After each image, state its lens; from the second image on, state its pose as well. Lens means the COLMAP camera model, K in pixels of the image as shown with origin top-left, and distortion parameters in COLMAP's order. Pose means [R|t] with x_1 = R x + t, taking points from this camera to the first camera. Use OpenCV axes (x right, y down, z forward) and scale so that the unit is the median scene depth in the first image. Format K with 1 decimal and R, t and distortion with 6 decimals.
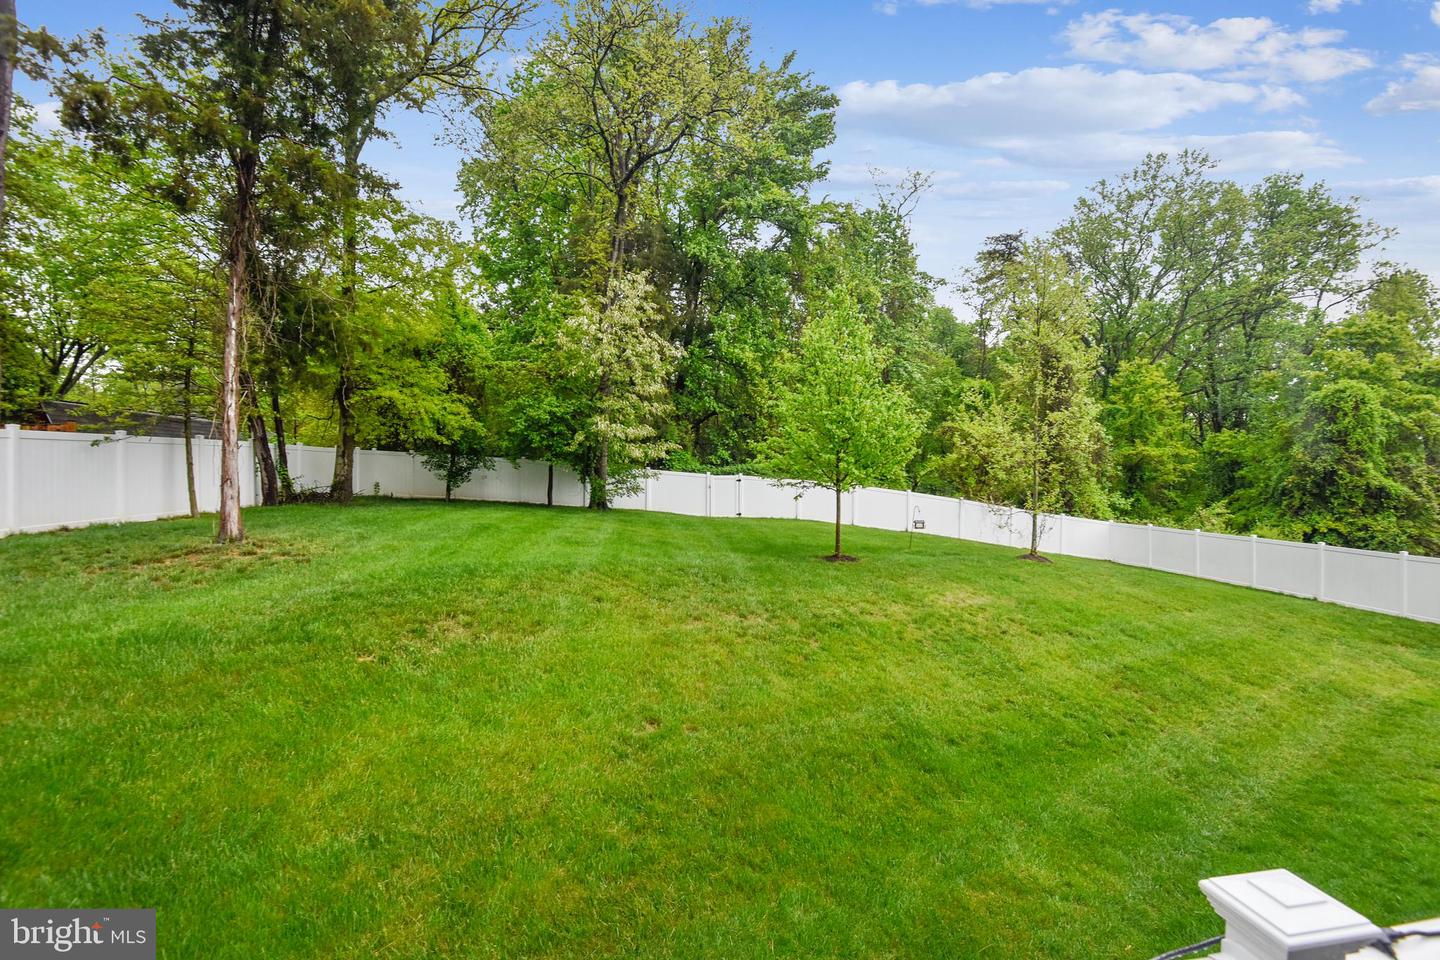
lens RADIAL K [[667.6, 0, 709.1], [0, 667.6, 474.4], [0, 0, 1]] dist [-0.002470, -0.027551]
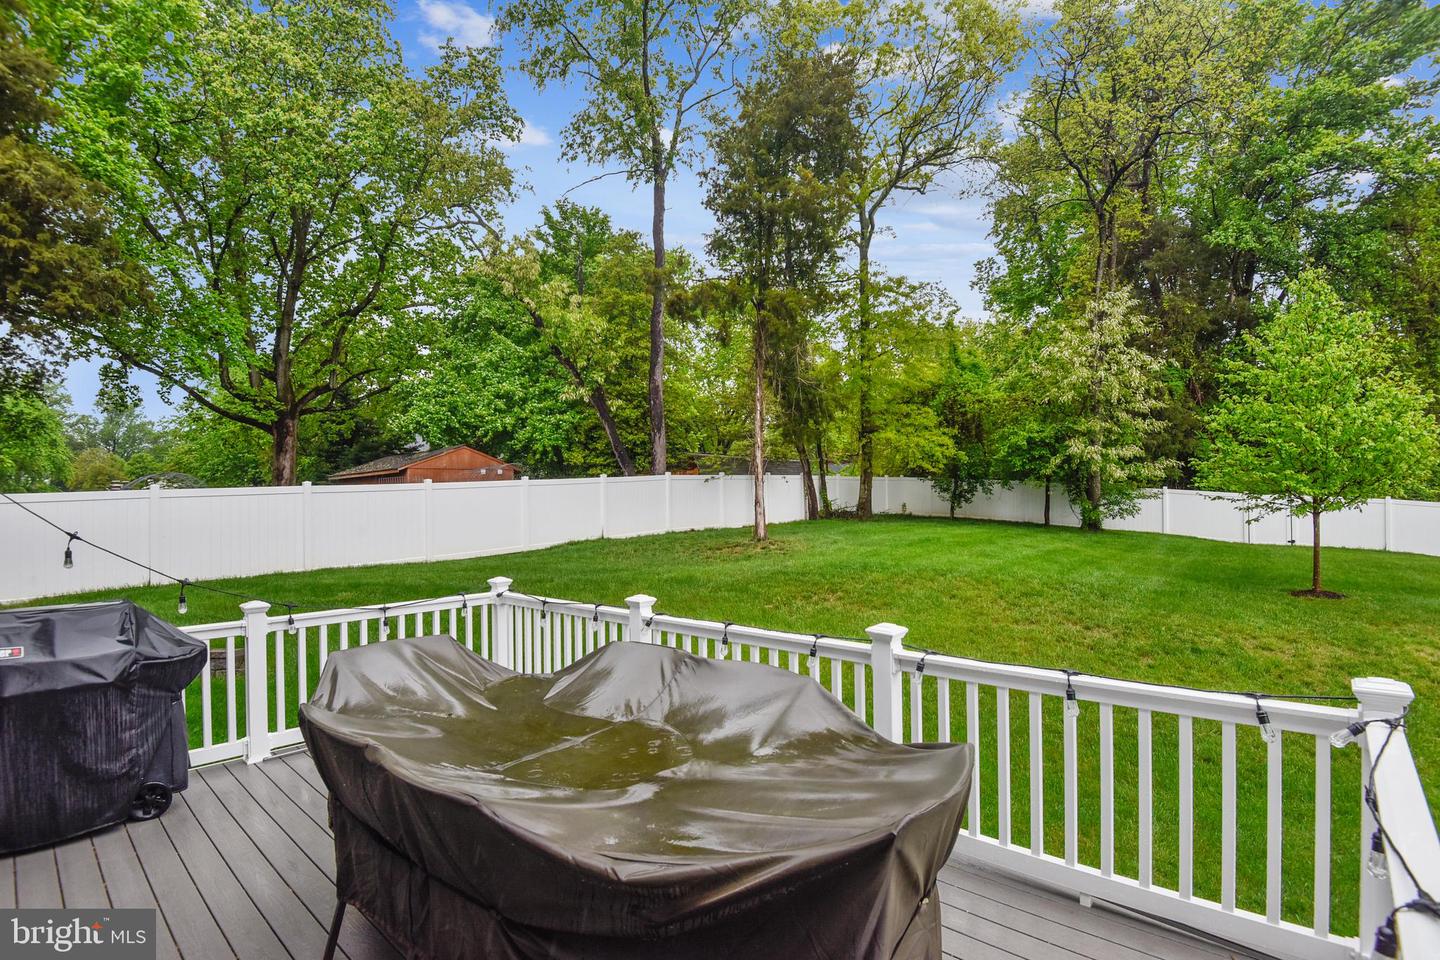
lens RADIAL K [[669.2, 0, 713.6], [0, 669.2, 482.8], [0, 0, 1]] dist [-0.012513, -0.020459]
pose [[0.656358, -0.022447, -0.754115, 0.239847], [0.010097, 0.999729, -0.020971, -0.003783], [0.754382, 0.006150, 0.656407, -0.086203]]
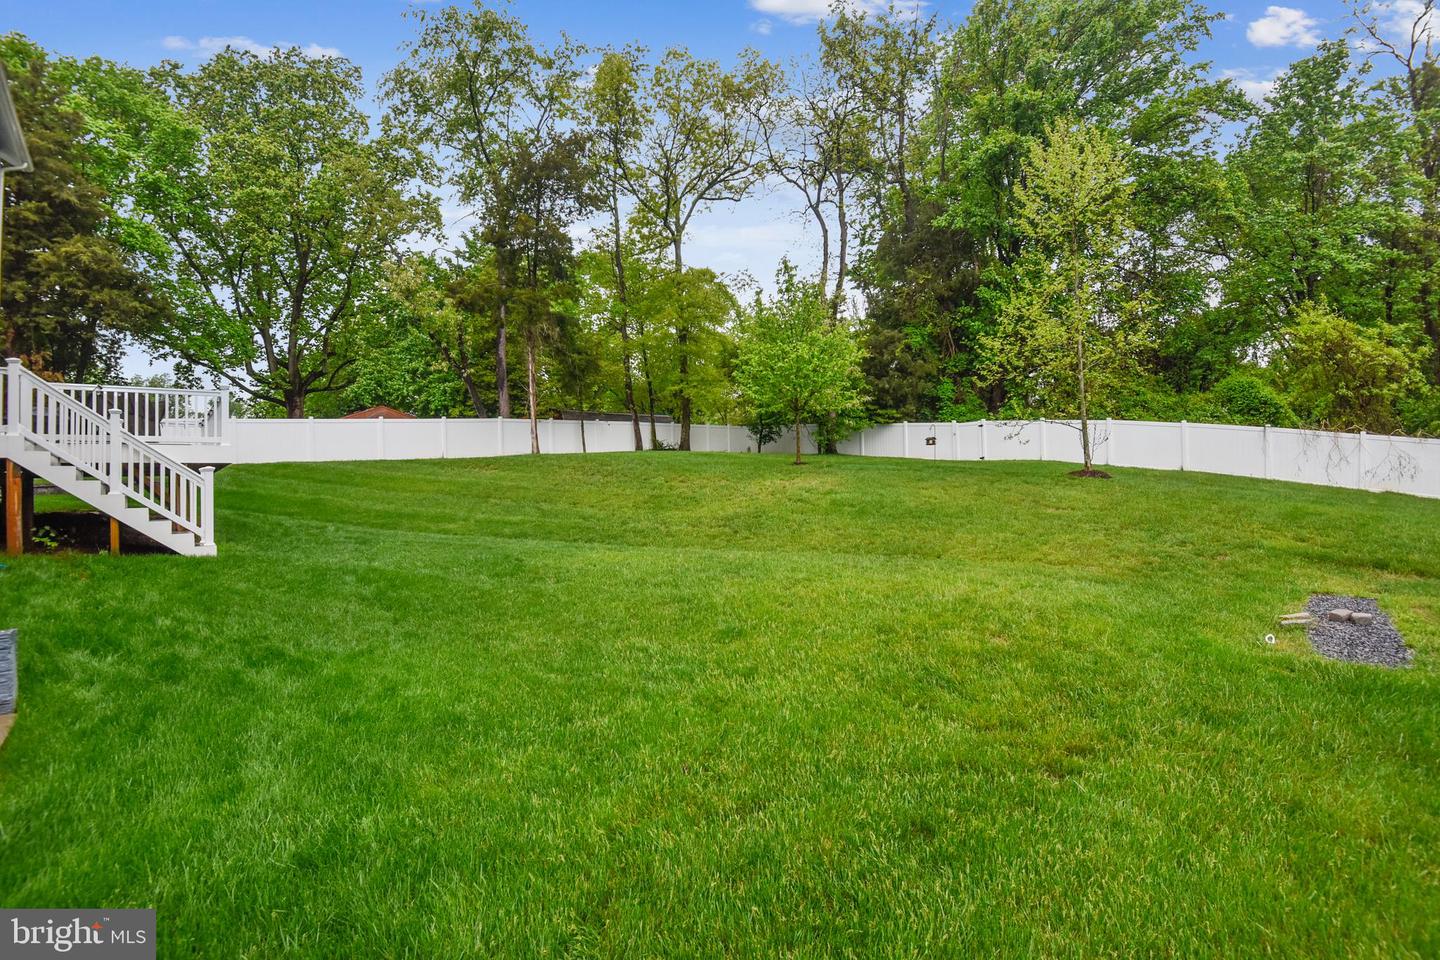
lens RADIAL K [[669.2, 0, 713.6], [0, 669.2, 482.8], [0, 0, 1]] dist [-0.012513, -0.020459]
pose [[0.557212, -0.020656, -0.830113, 0.894416], [0.027387, 0.999604, -0.006489, 0.122904], [0.829918, -0.019119, 0.557557, 0.080041]]
